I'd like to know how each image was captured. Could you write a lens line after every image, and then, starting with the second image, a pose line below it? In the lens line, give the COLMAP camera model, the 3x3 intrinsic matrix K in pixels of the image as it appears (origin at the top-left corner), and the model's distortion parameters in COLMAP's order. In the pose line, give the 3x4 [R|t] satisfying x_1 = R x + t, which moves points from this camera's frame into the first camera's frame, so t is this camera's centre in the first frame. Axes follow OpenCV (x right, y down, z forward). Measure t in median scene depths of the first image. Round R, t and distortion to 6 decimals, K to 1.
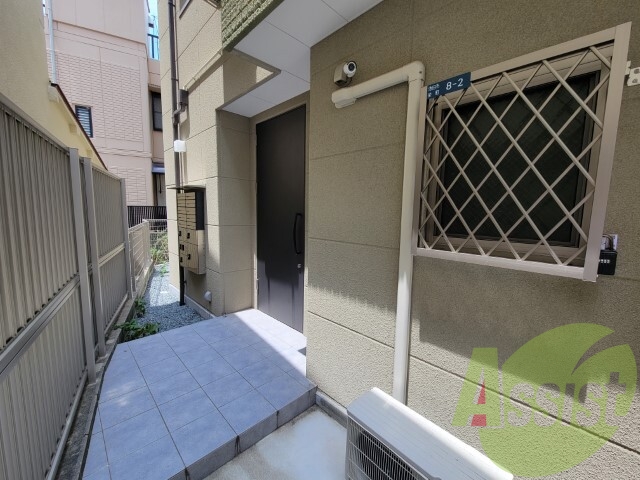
lens RADIAL K [[266.2, 0, 320.0], [0, 266.2, 240.0], [0, 0, 1]] dist [-0.000130, -0.000343]
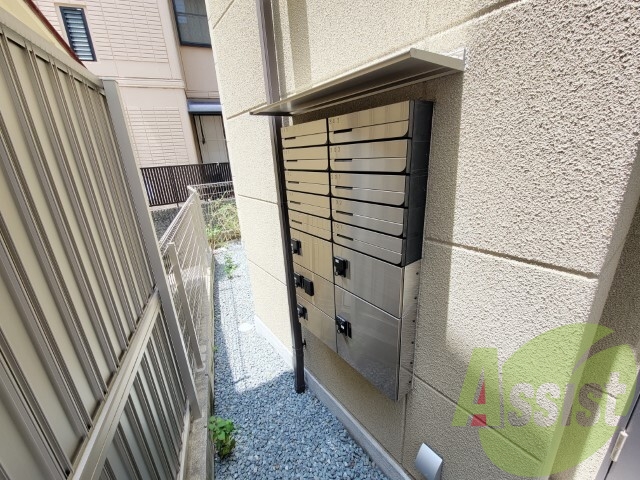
lens RADIAL K [[266.2, 0, 320.0], [0, 266.2, 240.0], [0, 0, 1]] dist [-0.000130, -0.000343]
pose [[0.989410, -0.033041, -0.141334, -0.242049], [0.060986, 0.978255, 0.198235, -0.055346], [0.131710, -0.204755, 0.969911, 0.359868]]
